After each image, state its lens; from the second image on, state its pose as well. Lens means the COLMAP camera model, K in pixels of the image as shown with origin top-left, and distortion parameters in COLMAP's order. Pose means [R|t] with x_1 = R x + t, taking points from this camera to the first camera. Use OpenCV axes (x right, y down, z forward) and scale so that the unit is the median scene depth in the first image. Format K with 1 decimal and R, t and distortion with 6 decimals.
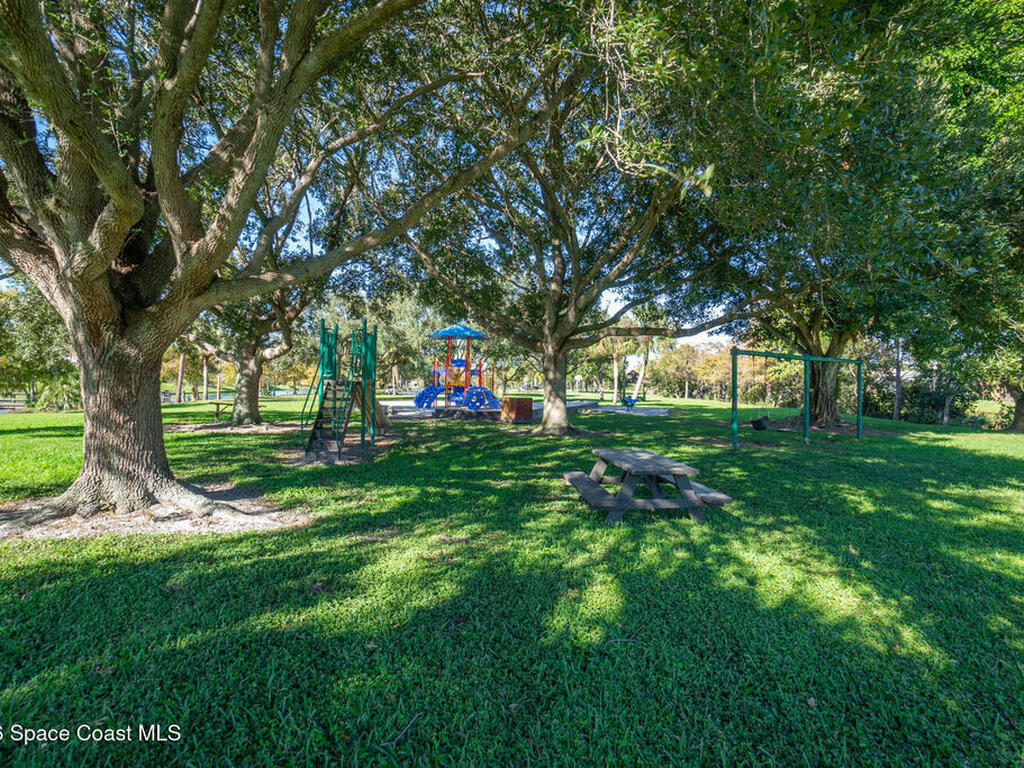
lens RADIAL K [[509.3, 0, 511.6], [0, 509.3, 377.0], [0, 0, 1]] dist [-0.064279, 0.024097]
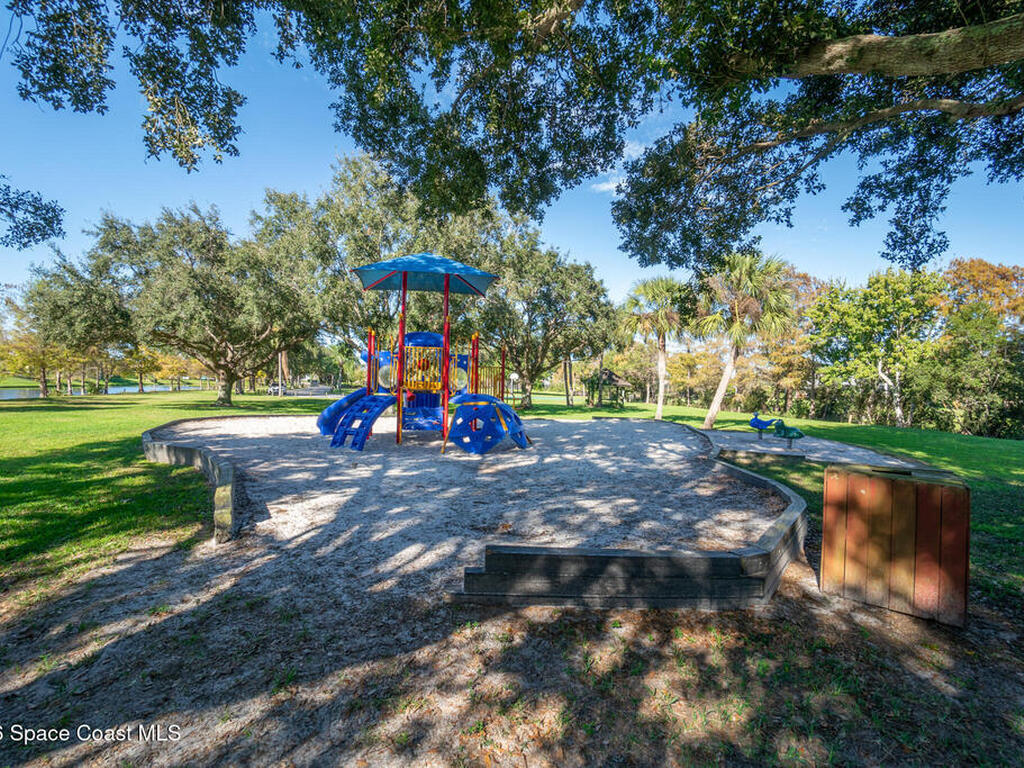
lens RADIAL K [[509.3, 0, 511.6], [0, 509.3, 377.0], [0, 0, 1]] dist [-0.064279, 0.024097]
pose [[0.981257, 0.020392, 0.191624, -0.081484], [-0.021494, 0.999762, 0.003673, 0.000801], [-0.191503, -0.007723, 0.981462, 0.401763]]
